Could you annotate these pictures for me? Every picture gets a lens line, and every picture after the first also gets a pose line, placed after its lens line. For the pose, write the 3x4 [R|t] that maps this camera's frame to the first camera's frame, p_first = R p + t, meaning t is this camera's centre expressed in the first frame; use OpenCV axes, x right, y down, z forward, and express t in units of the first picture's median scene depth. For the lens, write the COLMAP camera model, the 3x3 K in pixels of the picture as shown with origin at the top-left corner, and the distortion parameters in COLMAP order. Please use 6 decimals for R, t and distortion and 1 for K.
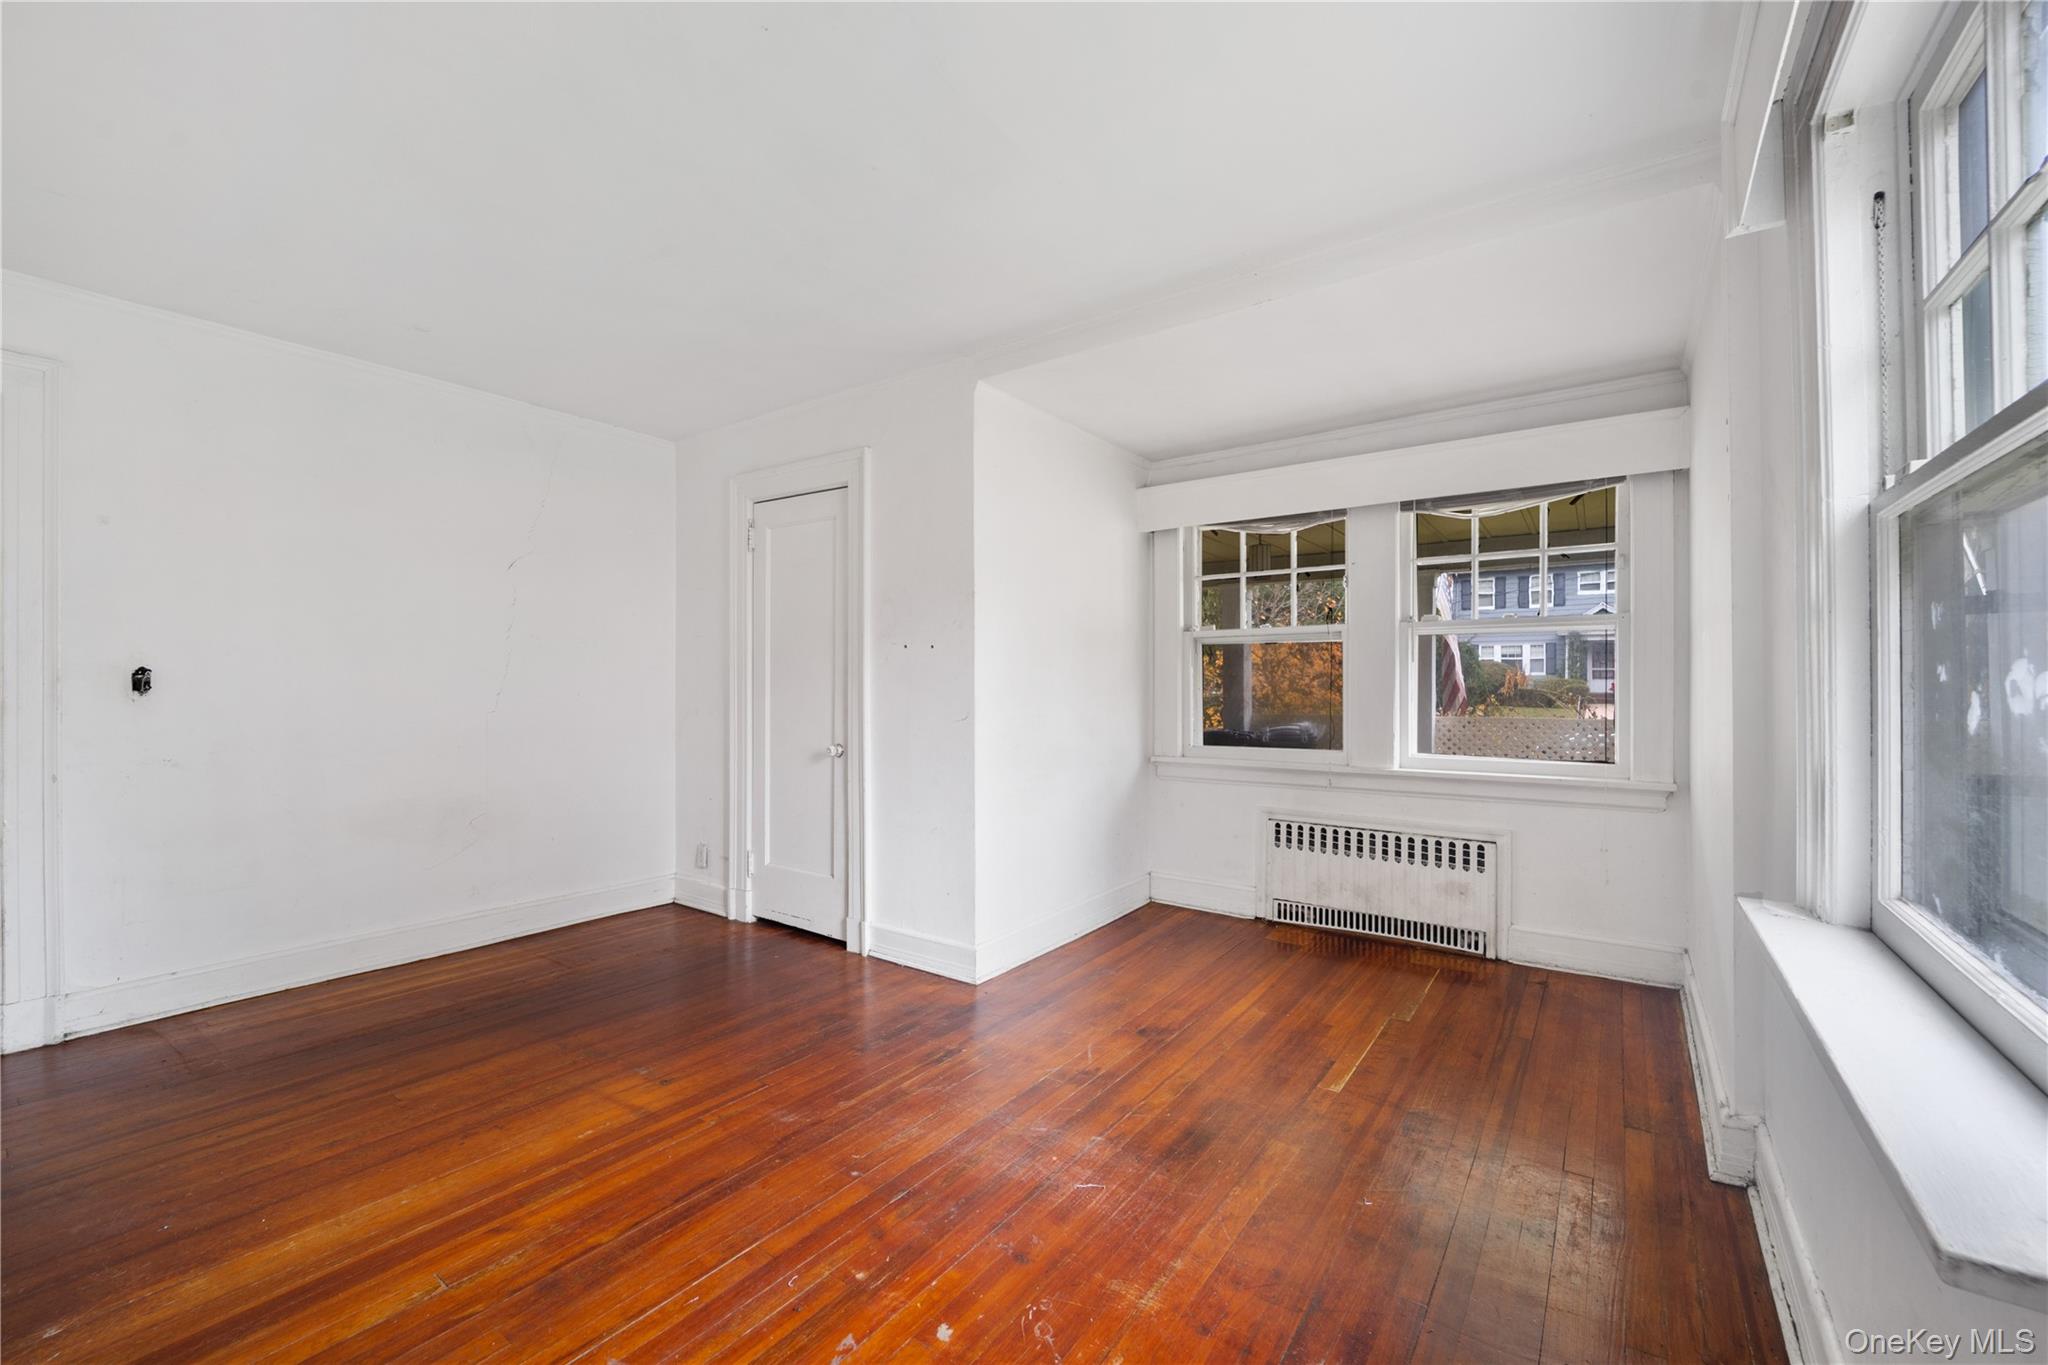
lens RADIAL K [[834.1, 0, 1024.0], [0, 834.1, 682.5], [0, 0, 1]] dist [-0.012349, -0.000411]
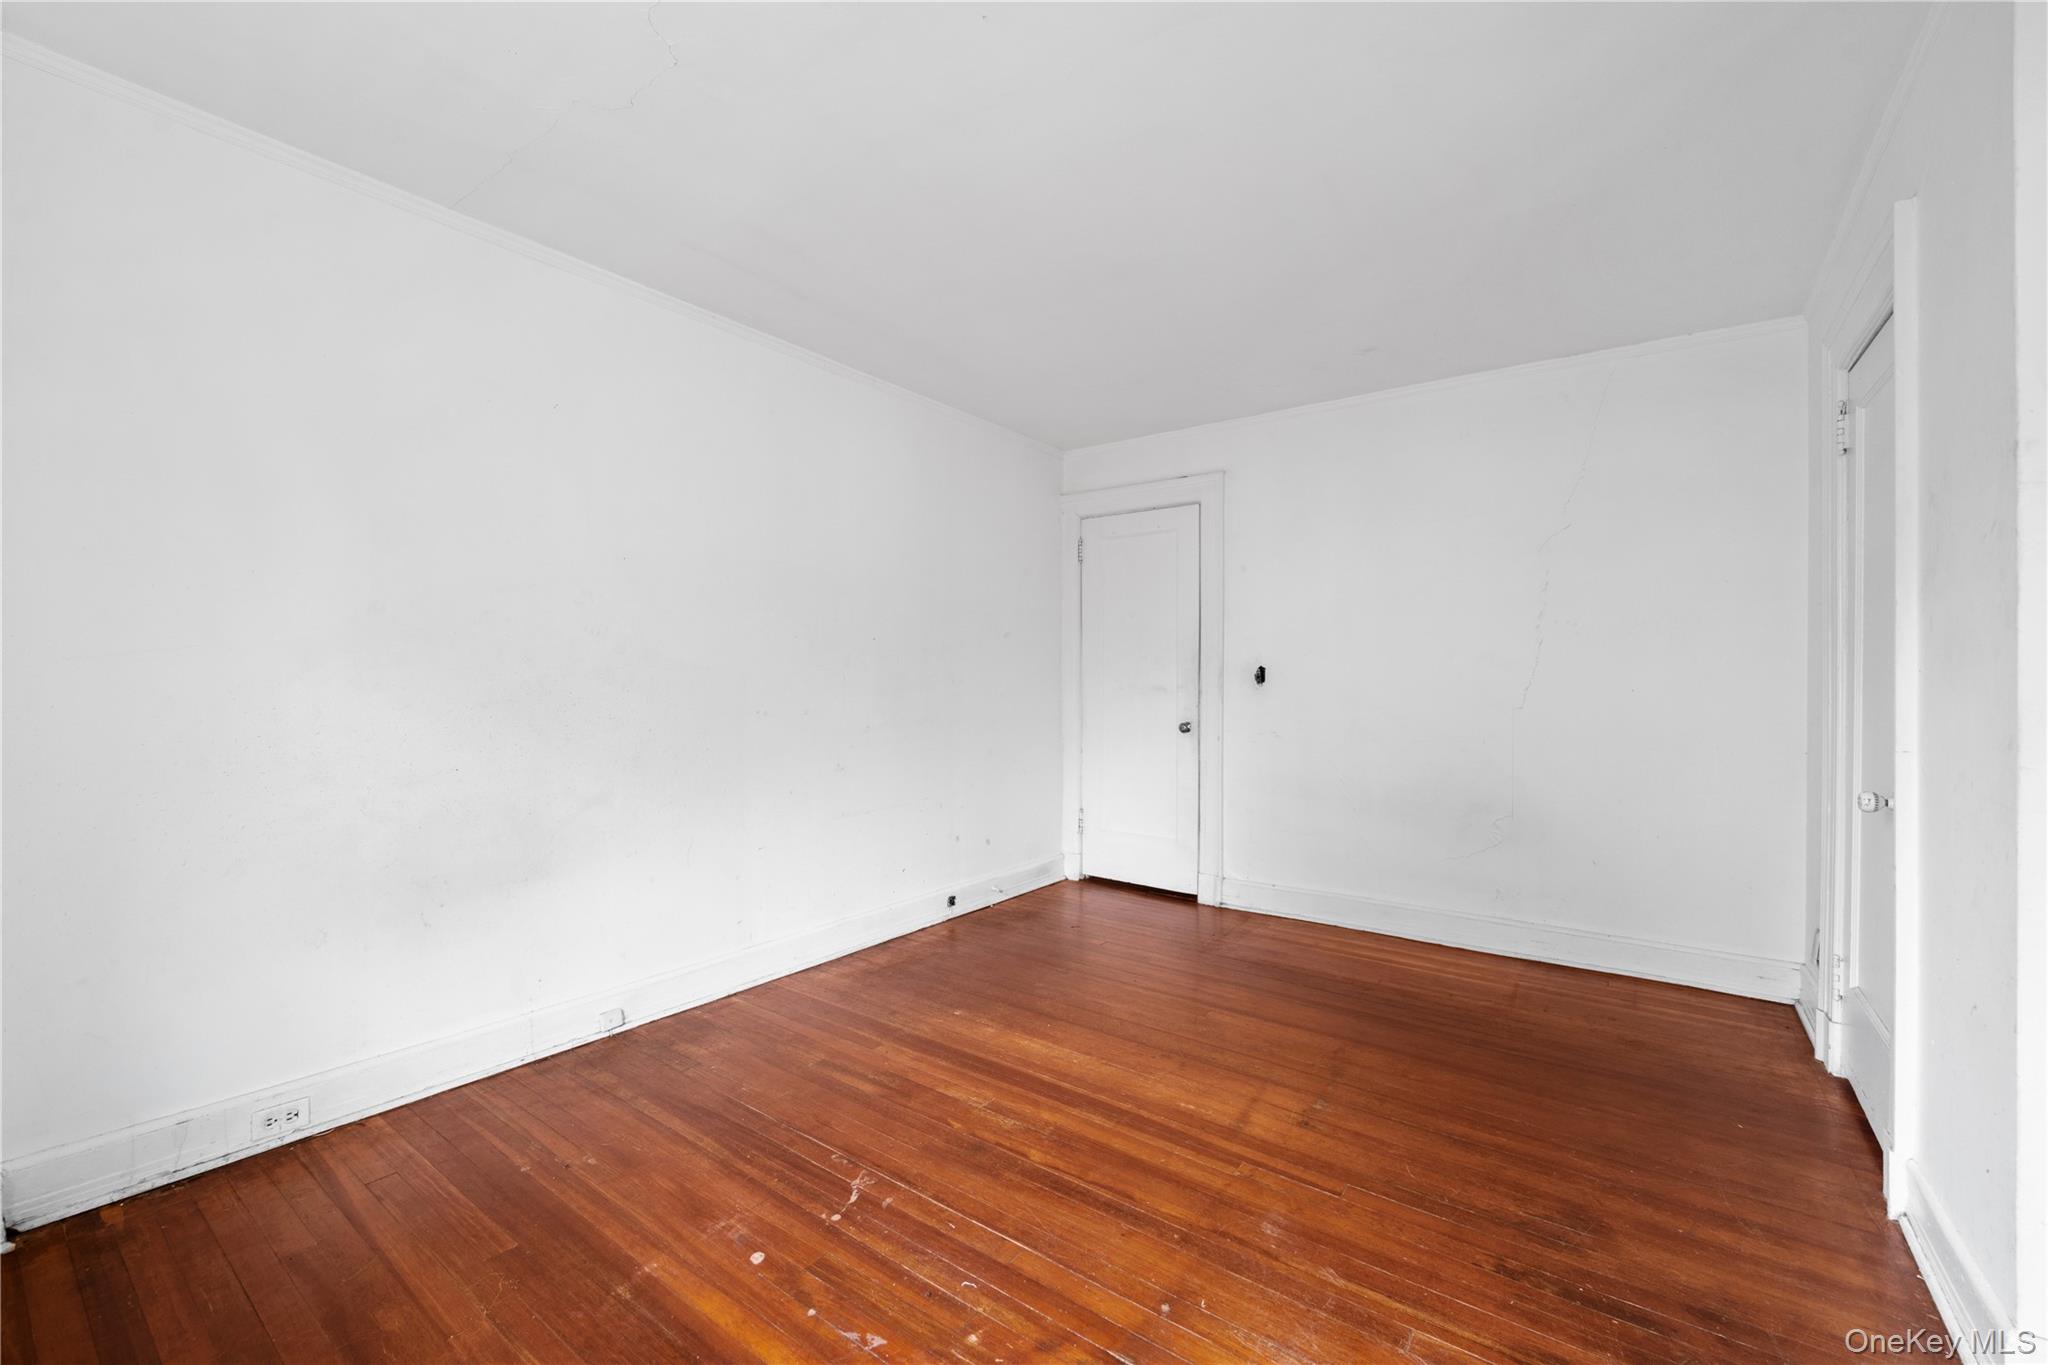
lens RADIAL K [[834.1, 0, 1024.0], [0, 834.1, 682.5], [0, 0, 1]] dist [-0.012349, -0.000411]
pose [[-0.018720, 0.002271, -0.999822, 0.476752], [-0.002641, 0.999994, 0.002321, 0.009845], [0.999821, 0.002684, -0.018714, 0.747012]]
